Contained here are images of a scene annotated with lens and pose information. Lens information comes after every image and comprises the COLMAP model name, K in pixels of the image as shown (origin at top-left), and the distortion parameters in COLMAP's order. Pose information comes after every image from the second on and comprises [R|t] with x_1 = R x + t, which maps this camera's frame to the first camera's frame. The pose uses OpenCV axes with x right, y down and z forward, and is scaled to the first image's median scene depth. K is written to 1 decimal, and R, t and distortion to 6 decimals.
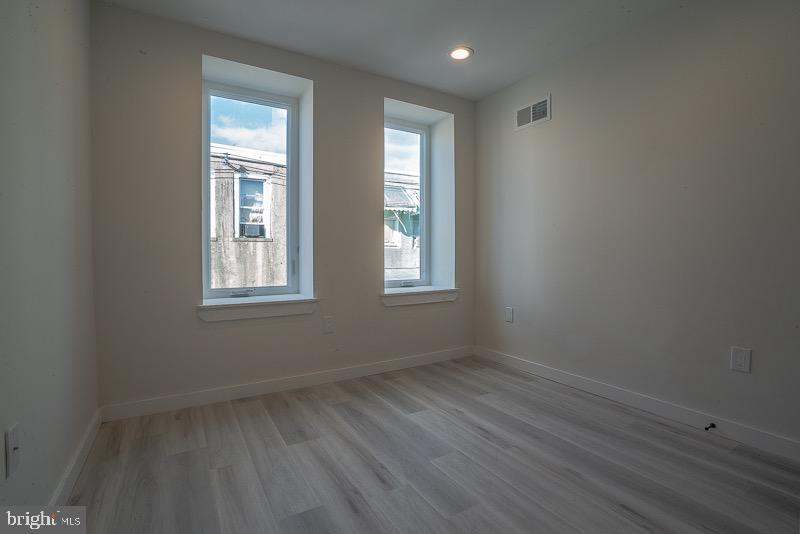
lens RADIAL K [[383.7, 0, 400.9], [0, 383.7, 264.1], [0, 0, 1]] dist [-0.047615, 0.018920]
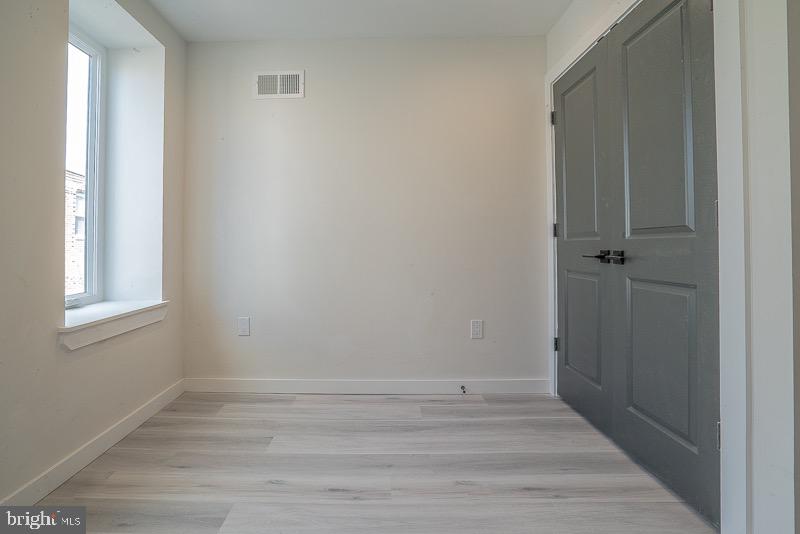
lens RADIAL K [[383.7, 0, 375.3], [0, 383.7, 240.9], [0, 0, 1]] dist [-0.047615, 0.018920]
pose [[0.537181, 0.010394, 0.843403, -0.296237], [0.030780, 0.999017, -0.031916, -0.013499], [-0.842905, 0.043104, 0.536333, 0.436439]]
